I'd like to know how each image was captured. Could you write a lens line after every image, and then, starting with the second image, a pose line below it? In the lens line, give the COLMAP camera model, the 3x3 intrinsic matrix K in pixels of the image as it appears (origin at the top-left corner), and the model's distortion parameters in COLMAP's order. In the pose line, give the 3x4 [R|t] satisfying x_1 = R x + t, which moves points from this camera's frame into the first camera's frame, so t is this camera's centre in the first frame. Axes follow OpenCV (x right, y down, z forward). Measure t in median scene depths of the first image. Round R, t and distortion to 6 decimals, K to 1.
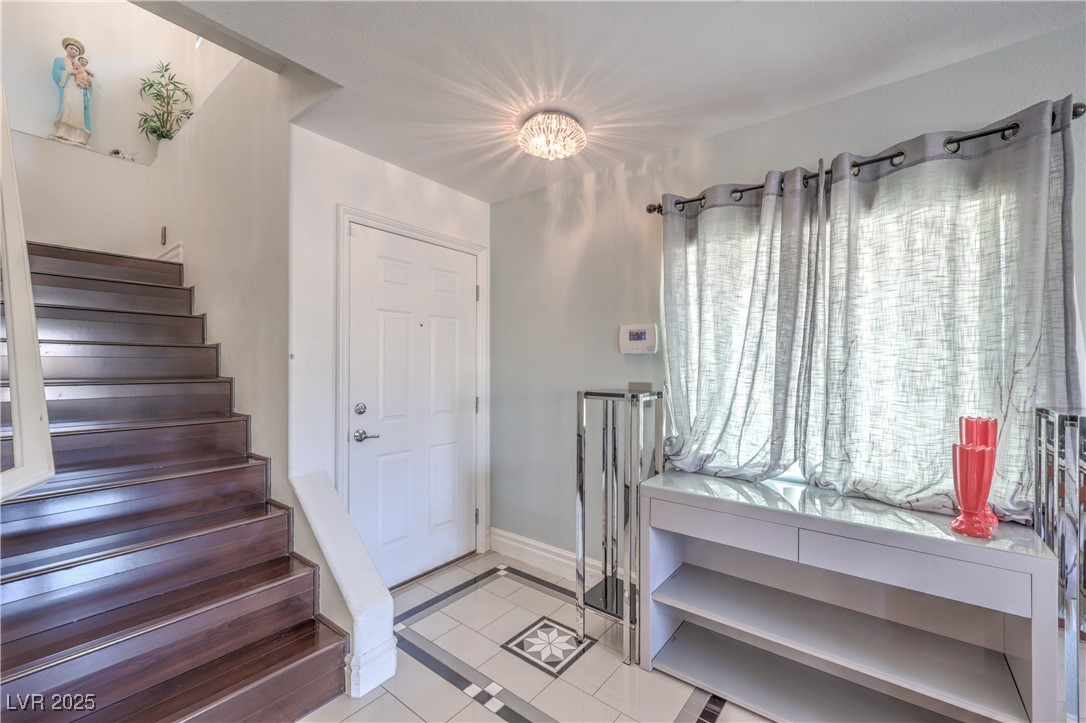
lens RADIAL K [[447.3, 0, 543.0], [0, 447.3, 361.5], [0, 0, 1]] dist [0.000589, 0.000069]
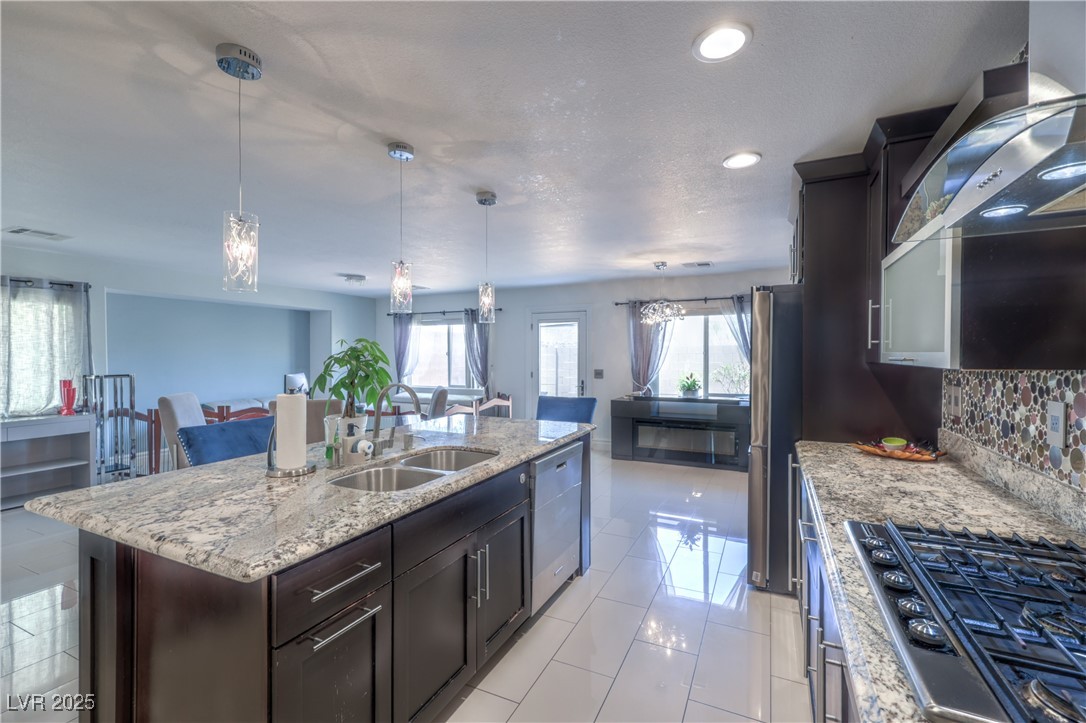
lens RADIAL K [[469.4, 0, 561.4], [0, 469.4, 361.6], [0, 0, 1]] dist [0.000497, -0.000180]
pose [[-0.231765, -0.020641, 0.972553, -2.033824], [-0.006269, 0.999786, 0.019725, -0.057279], [-0.972752, -0.001526, -0.231845, -1.080124]]
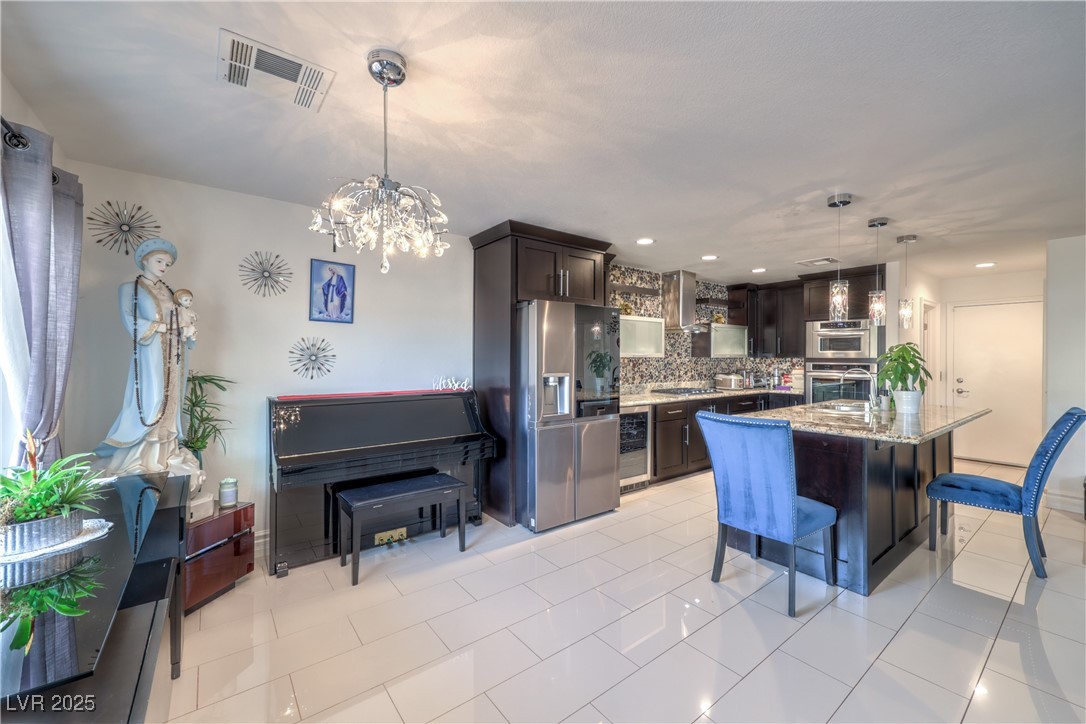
lens RADIAL K [[436.6, 0, 545.7], [0, 436.6, 359.7], [0, 0, 1]] dist [0.001970, 0.000179]
pose [[-0.246106, -0.002323, -0.969240, 0.943090], [0.000573, 0.999997, -0.002542, -0.024623], [0.969243, -0.001181, -0.246103, -1.740803]]
